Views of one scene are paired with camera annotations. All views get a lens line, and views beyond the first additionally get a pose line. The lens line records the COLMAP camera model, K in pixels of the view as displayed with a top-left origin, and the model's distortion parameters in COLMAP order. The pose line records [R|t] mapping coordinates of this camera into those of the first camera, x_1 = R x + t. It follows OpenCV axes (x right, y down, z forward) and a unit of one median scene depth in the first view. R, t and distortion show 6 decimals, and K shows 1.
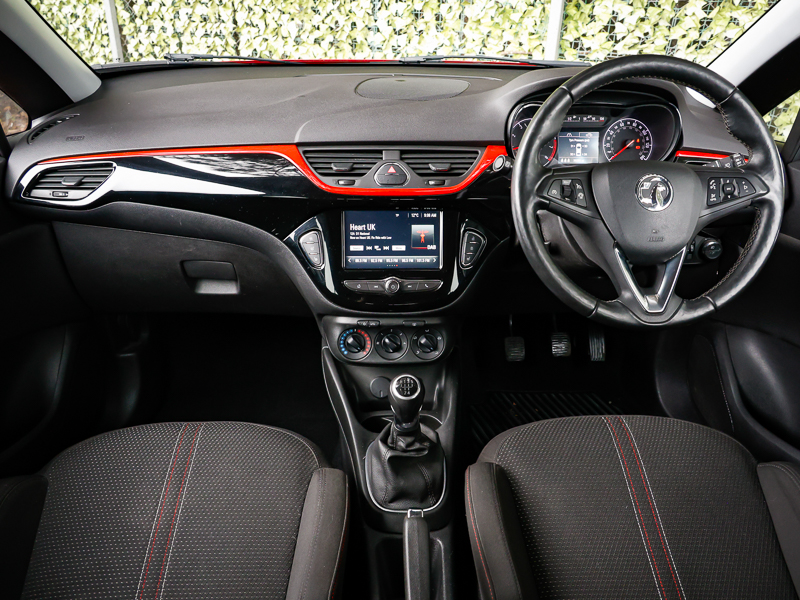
lens RADIAL K [[659.8, 0, 400.0], [0, 659.8, 300.0], [0, 0, 1]] dist [0.036079, -0.058291]
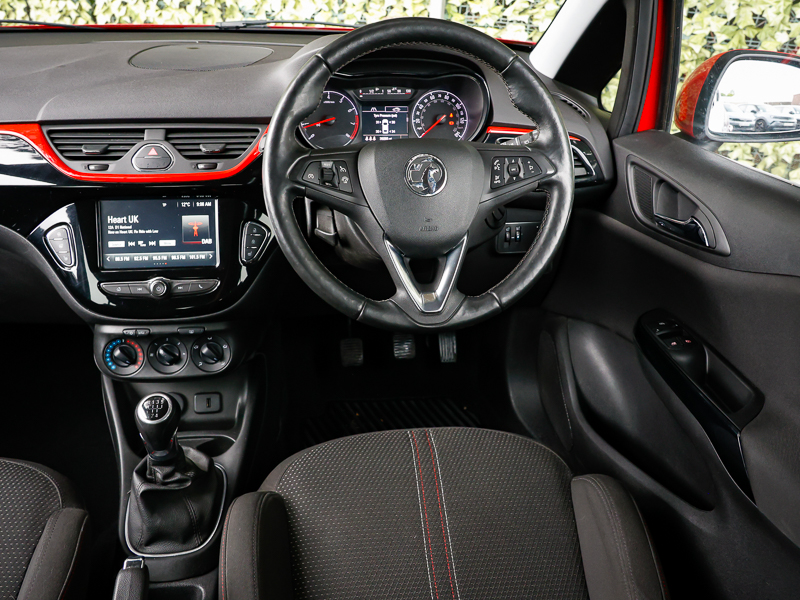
lens RADIAL K [[731.1, 0, 379.1], [0, 731.1, 284.0], [0, 0, 1]] dist [0.015823, 0.001916]
pose [[0.996912, -0.027399, 0.073588, 0.199317], [0.028185, 0.999556, -0.009665, -0.008930], [-0.073291, 0.011709, 0.997242, 0.036245]]
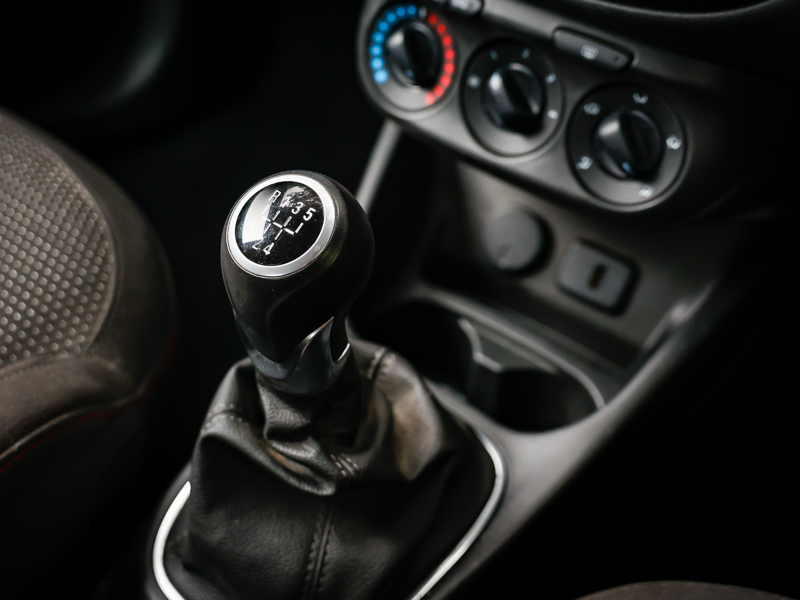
lens RADIAL K [[966.6, 0, 371.7], [0, 966.6, 298.8], [0, 0, 1]] dist [-0.015870, 0.019076]
pose [[0.759743, 0.443115, -0.475857, 0.185141], [-0.317501, 0.891473, 0.323218, 0.028397], [0.567436, -0.094478, 0.817979, 0.639197]]
